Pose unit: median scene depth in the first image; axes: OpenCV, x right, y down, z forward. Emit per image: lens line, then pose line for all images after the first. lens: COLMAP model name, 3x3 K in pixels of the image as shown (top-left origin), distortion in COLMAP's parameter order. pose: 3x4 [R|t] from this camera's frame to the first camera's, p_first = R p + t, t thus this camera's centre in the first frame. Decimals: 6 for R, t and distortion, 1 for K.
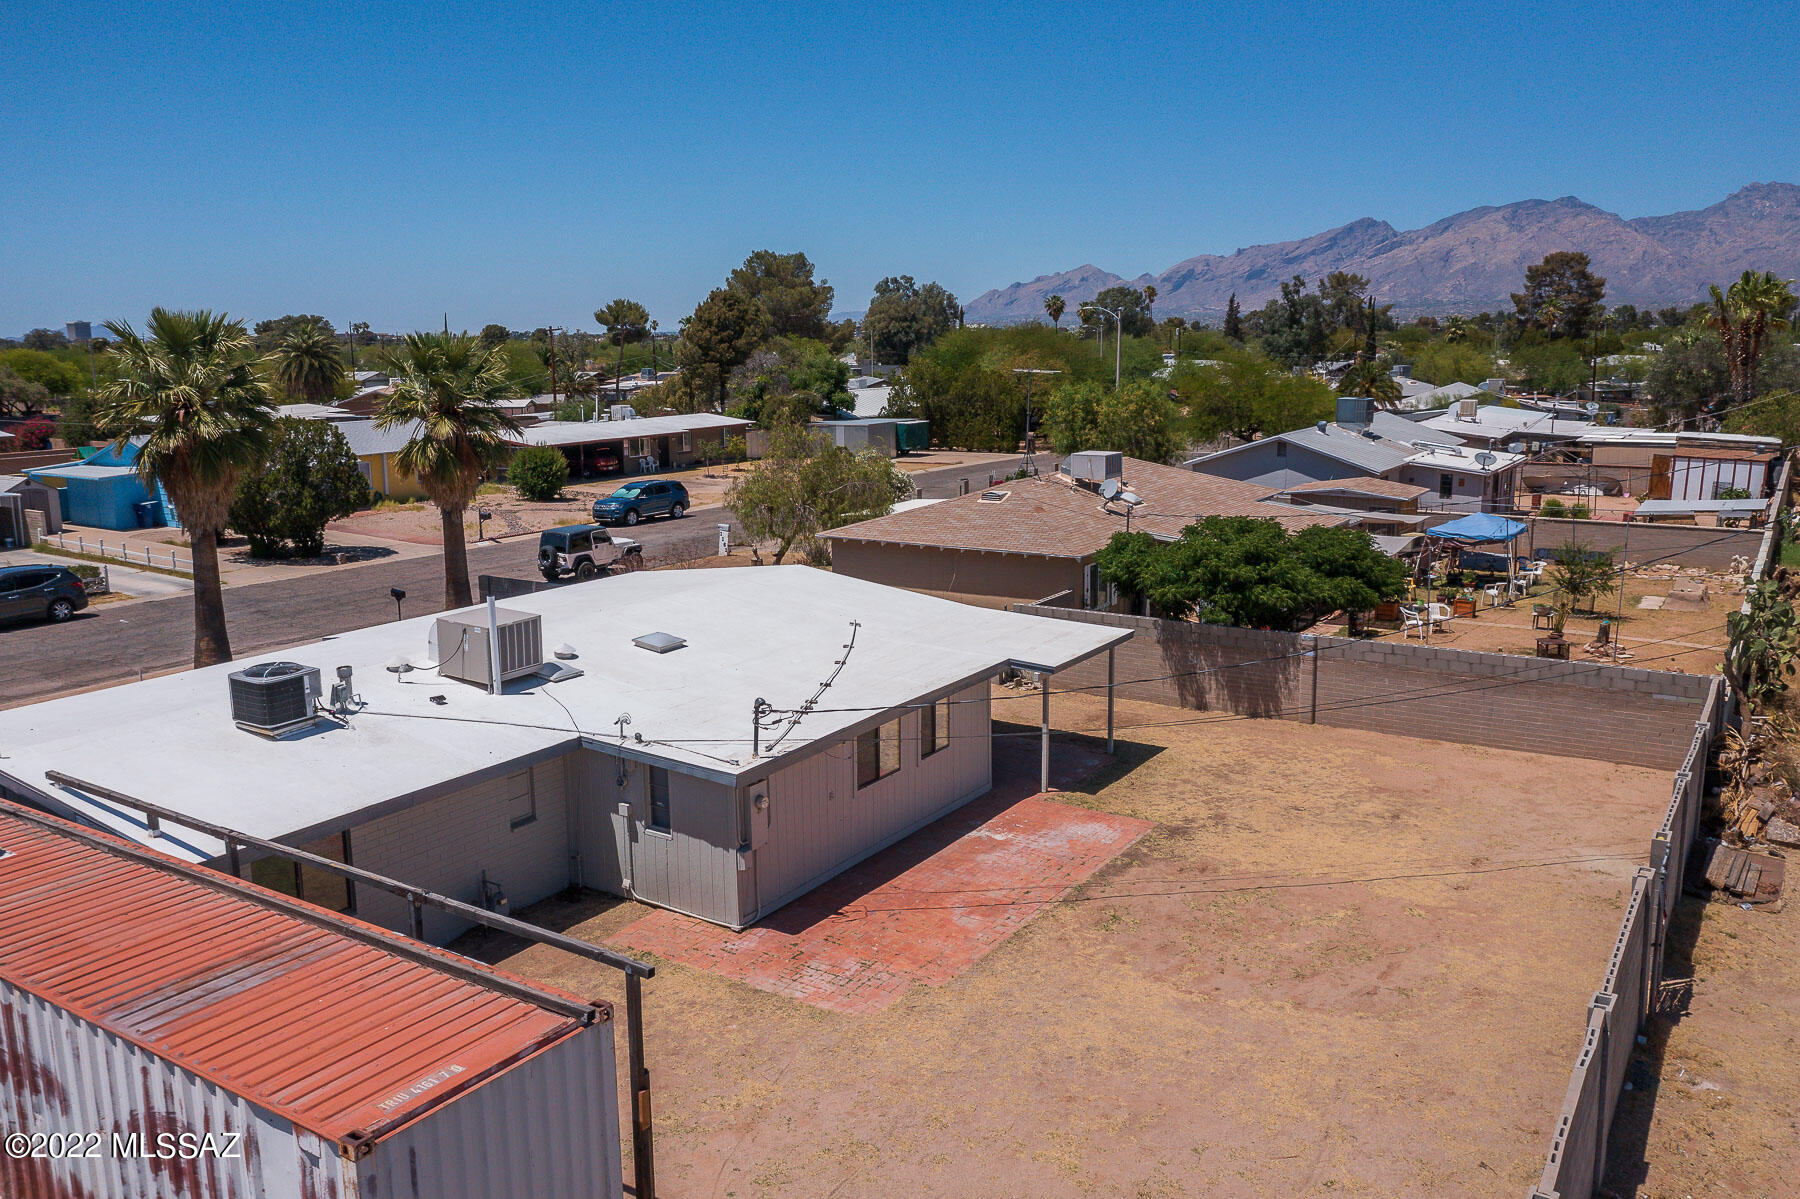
lens RADIAL K [[1420.2, 0, 901.5], [0, 1420.2, 595.2], [0, 0, 1]] dist [-0.011133, 0.001474]
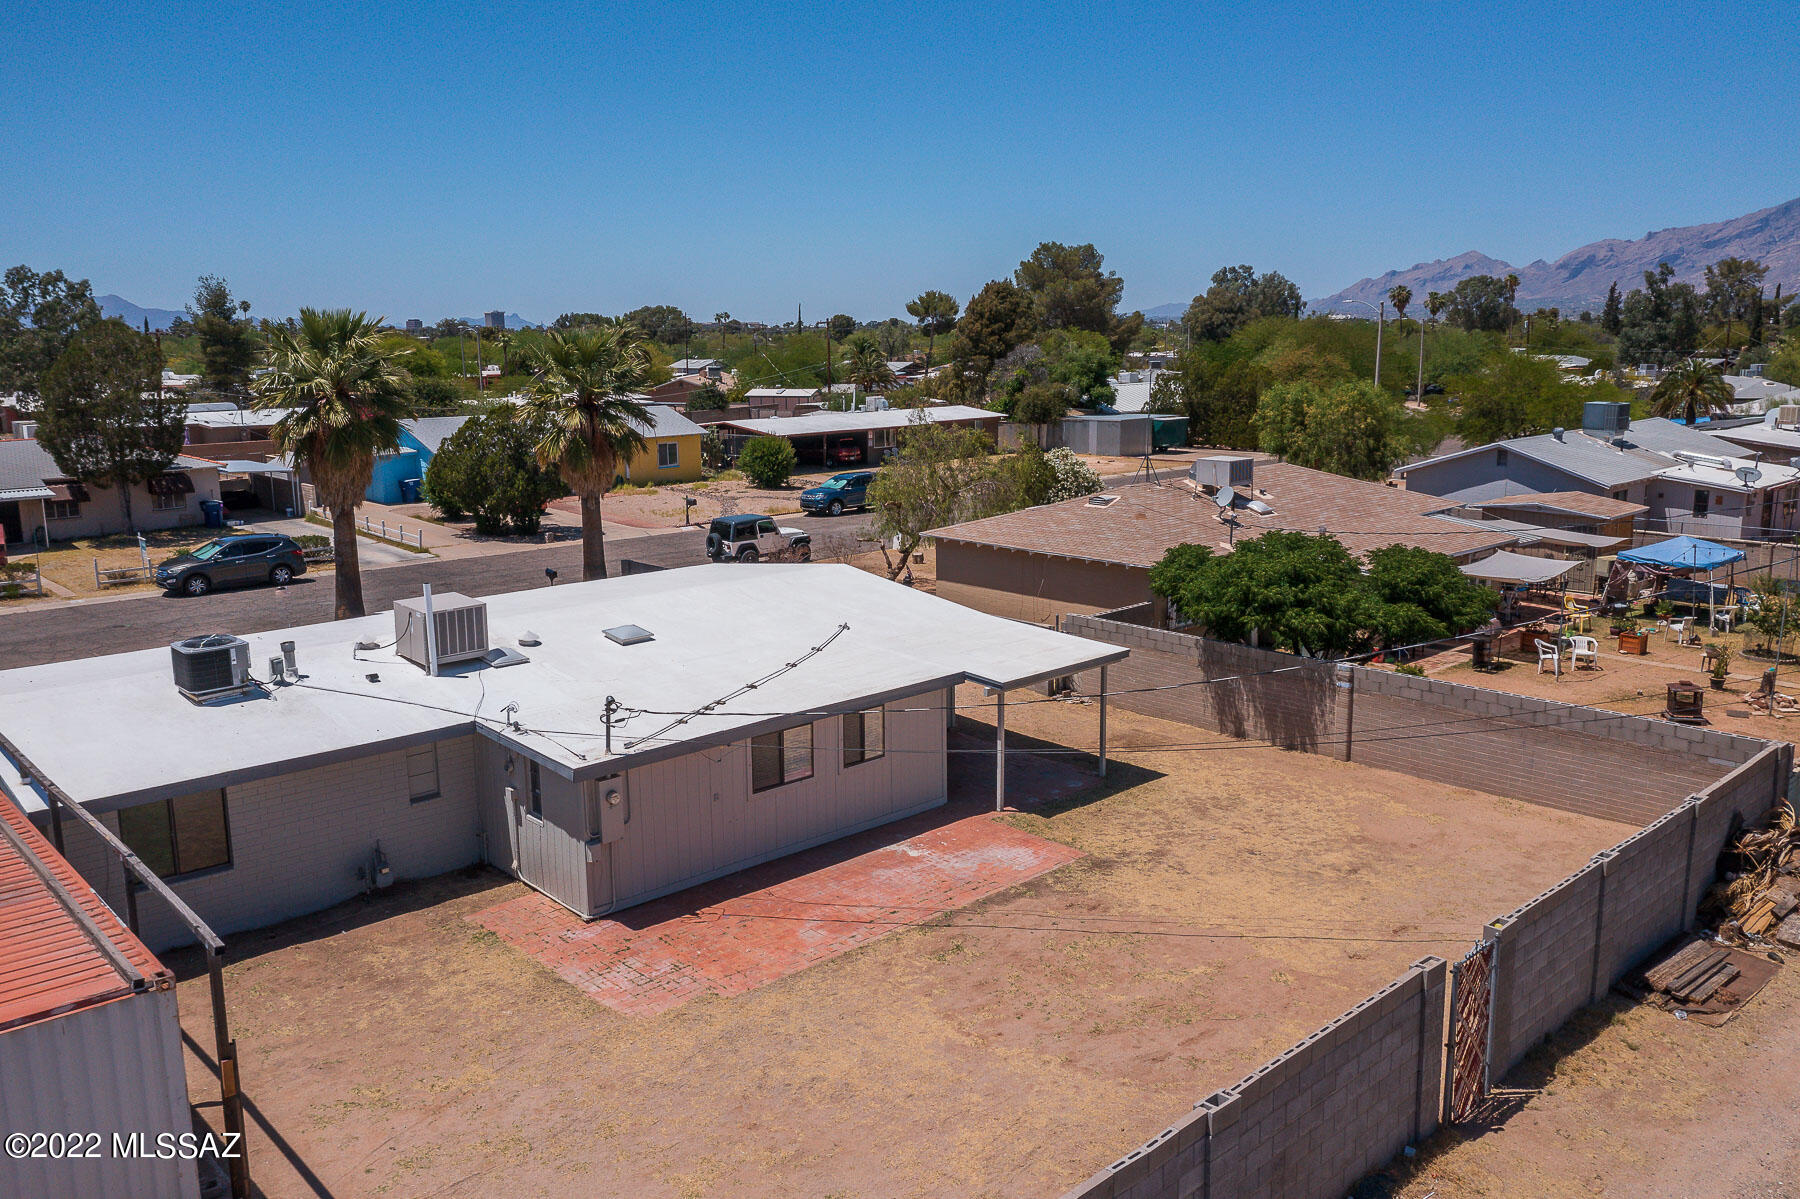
lens RADIAL K [[1420.2, 0, 893.6], [0, 1420.2, 596.8], [0, 0, 1]] dist [-0.011133, 0.001474]
pose [[0.968920, 0.048434, -0.242585, 0.238512], [-0.046564, 0.998825, 0.013437, -0.015476], [0.242951, -0.001723, 0.970037, 0.040801]]
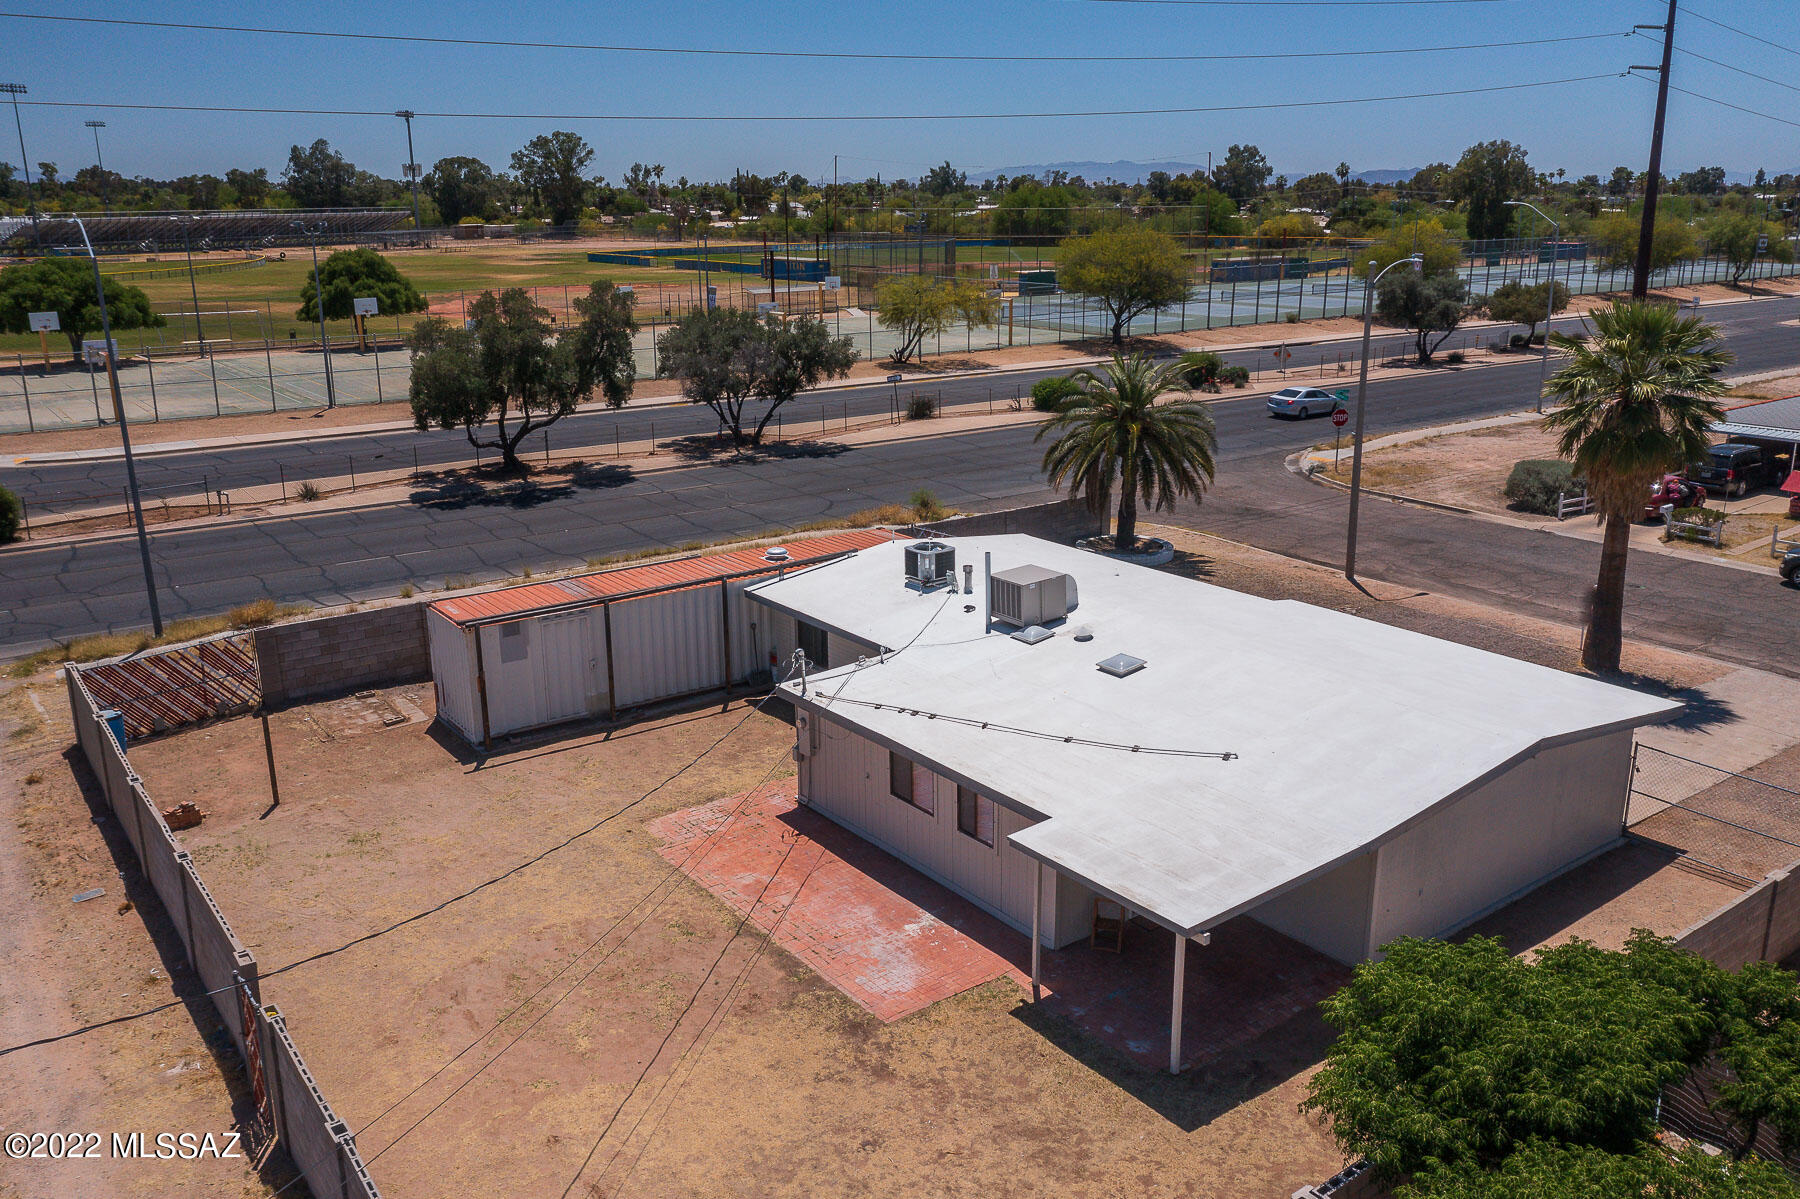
lens RADIAL K [[1420.2, 0, 911.2], [0, 1420.2, 593.7], [0, 0, 1]] dist [-0.011133, 0.001474]
pose [[-0.342233, 0.269084, -0.900261, 0.755236], [-0.161983, 0.926876, 0.338617, -0.320146], [0.925548, 0.261713, -0.273620, 1.016701]]
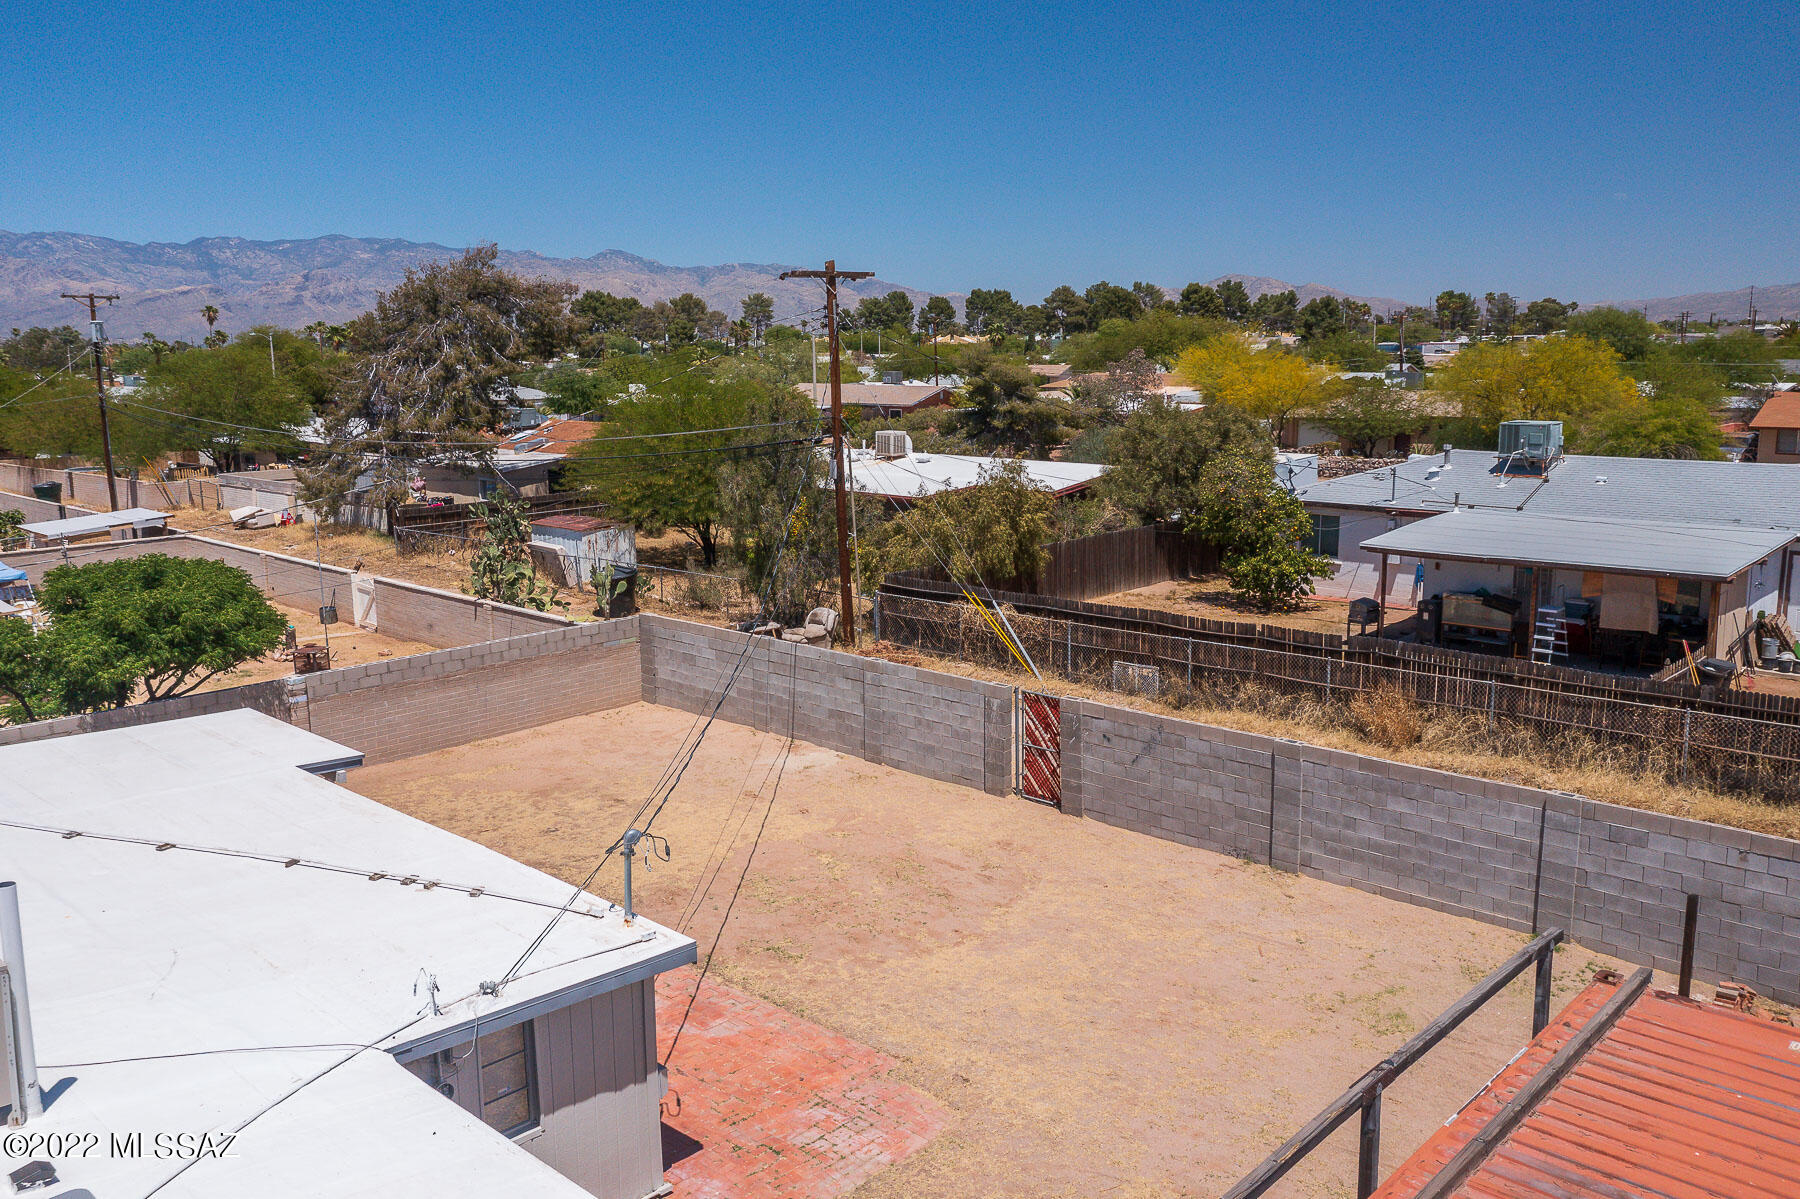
lens RADIAL K [[1420.2, 0, 895.8], [0, 1420.2, 600.0], [0, 0, 1]] dist [-0.011133, 0.001474]
pose [[0.177712, -0.165407, 0.970082, -0.476769], [0.187273, 0.973443, 0.131673, -0.063315], [-0.966099, 0.158270, 0.203968, 0.512747]]
